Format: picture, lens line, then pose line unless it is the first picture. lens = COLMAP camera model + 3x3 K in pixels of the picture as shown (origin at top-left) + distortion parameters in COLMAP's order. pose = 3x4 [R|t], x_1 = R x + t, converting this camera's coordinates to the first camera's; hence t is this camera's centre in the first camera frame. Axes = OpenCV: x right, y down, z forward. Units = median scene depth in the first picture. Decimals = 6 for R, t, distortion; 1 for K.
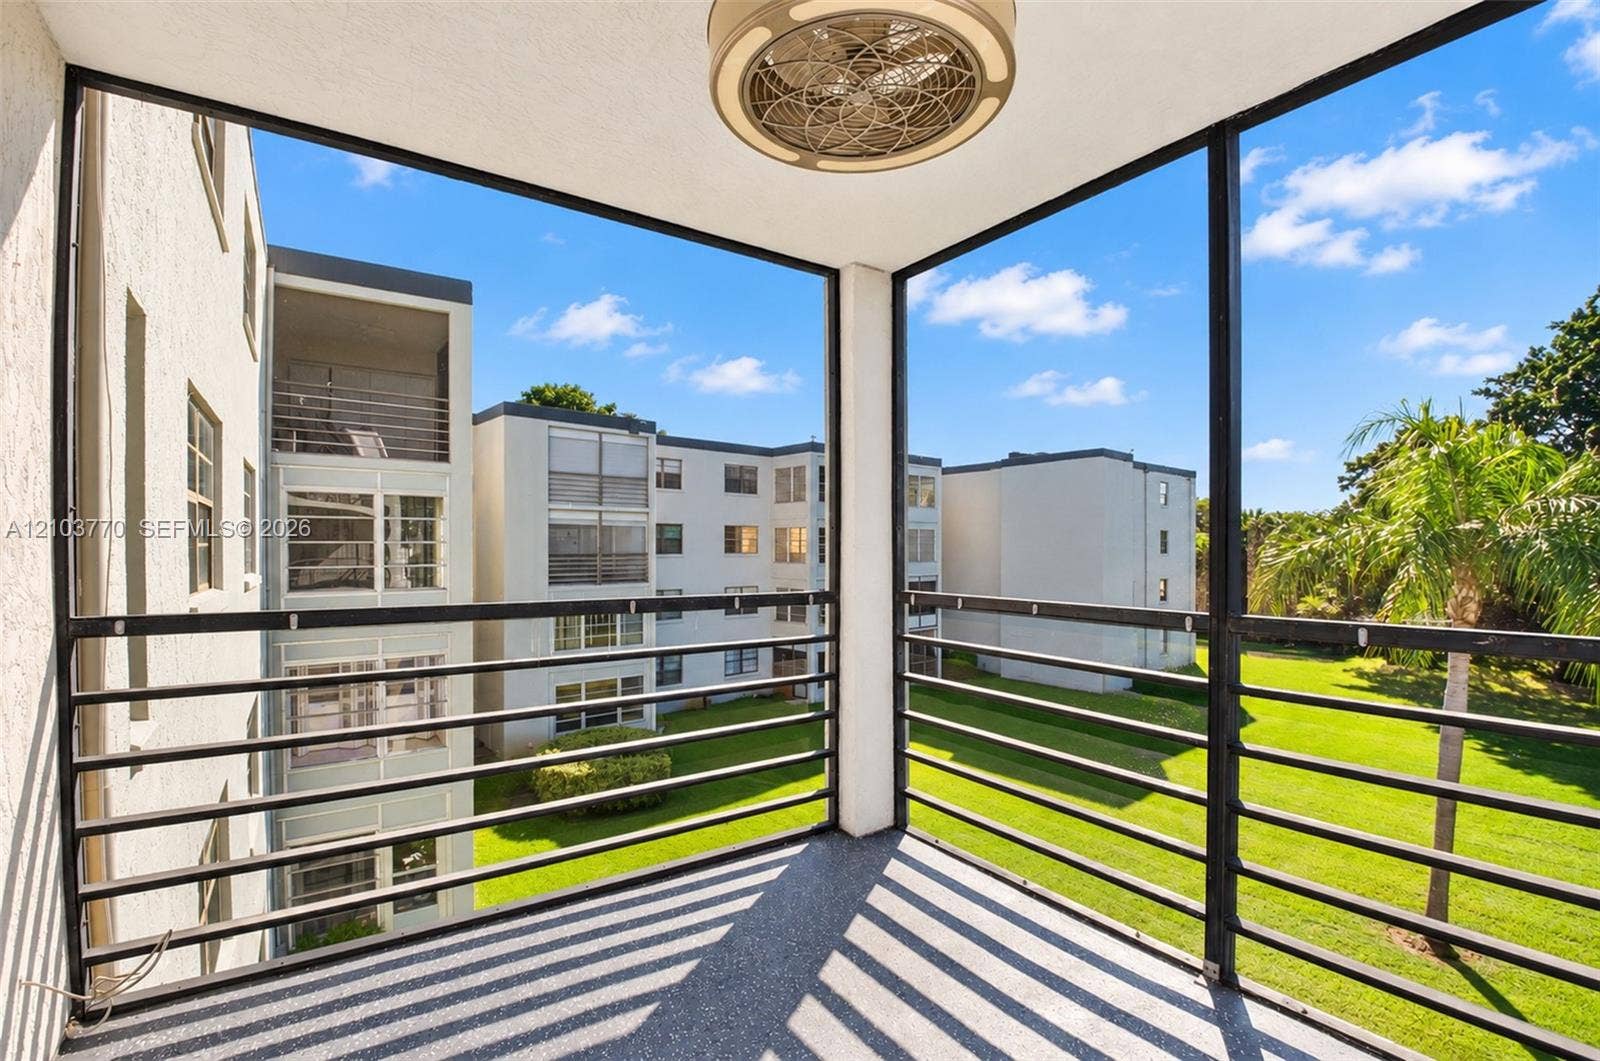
lens RADIAL K [[743.0, 0, 831.8], [0, 743.0, 535.2], [0, 0, 1]] dist [-0.003217, -0.000574]
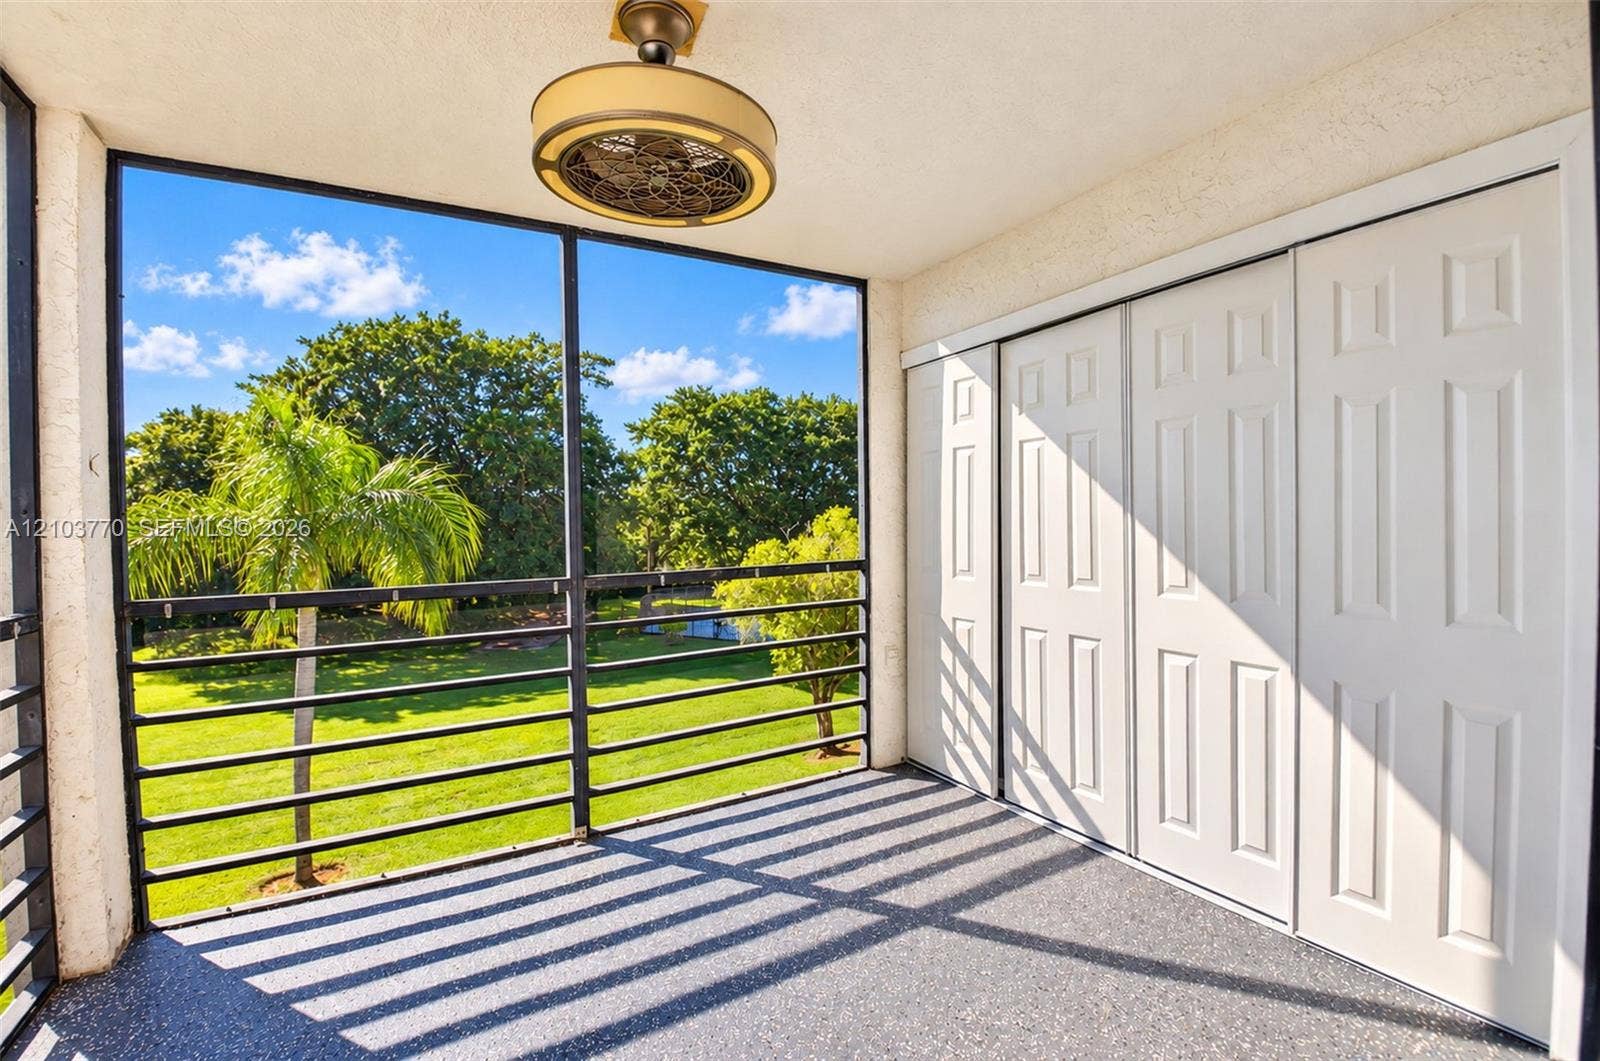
lens RADIAL K [[735.2, 0, 807.2], [0, 735.2, 518.9], [0, 0, 1]] dist [-0.002179, -0.000266]
pose [[0.108414, -0.005779, 0.994089, -0.124060], [0.004290, 0.999977, 0.005345, -0.001608], [-0.994097, 0.003685, 0.108436, 0.064745]]
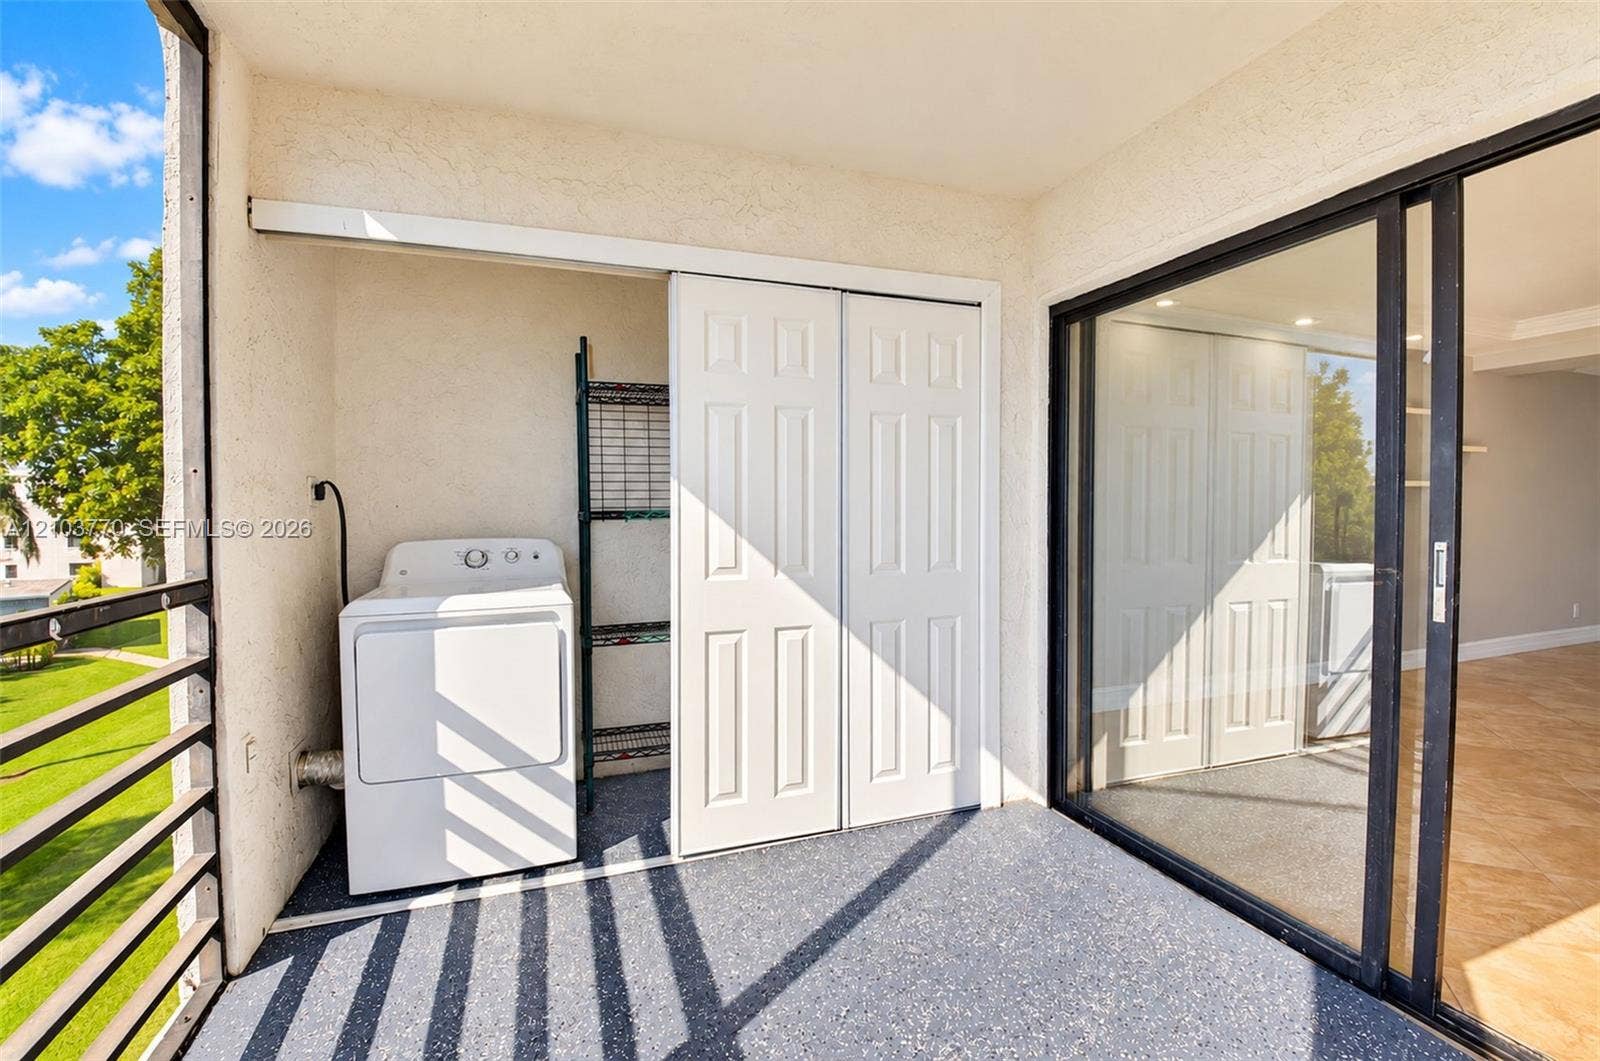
lens RADIAL K [[735.2, 0, 807.2], [0, 735.2, 518.9], [0, 0, 1]] dist [-0.002179, -0.000266]
pose [[-0.961981, 0.003634, 0.273094, 0.007446], [0.003452, 0.999993, -0.001150, 0.005086], [-0.273096, -0.000163, -0.961987, 0.180315]]
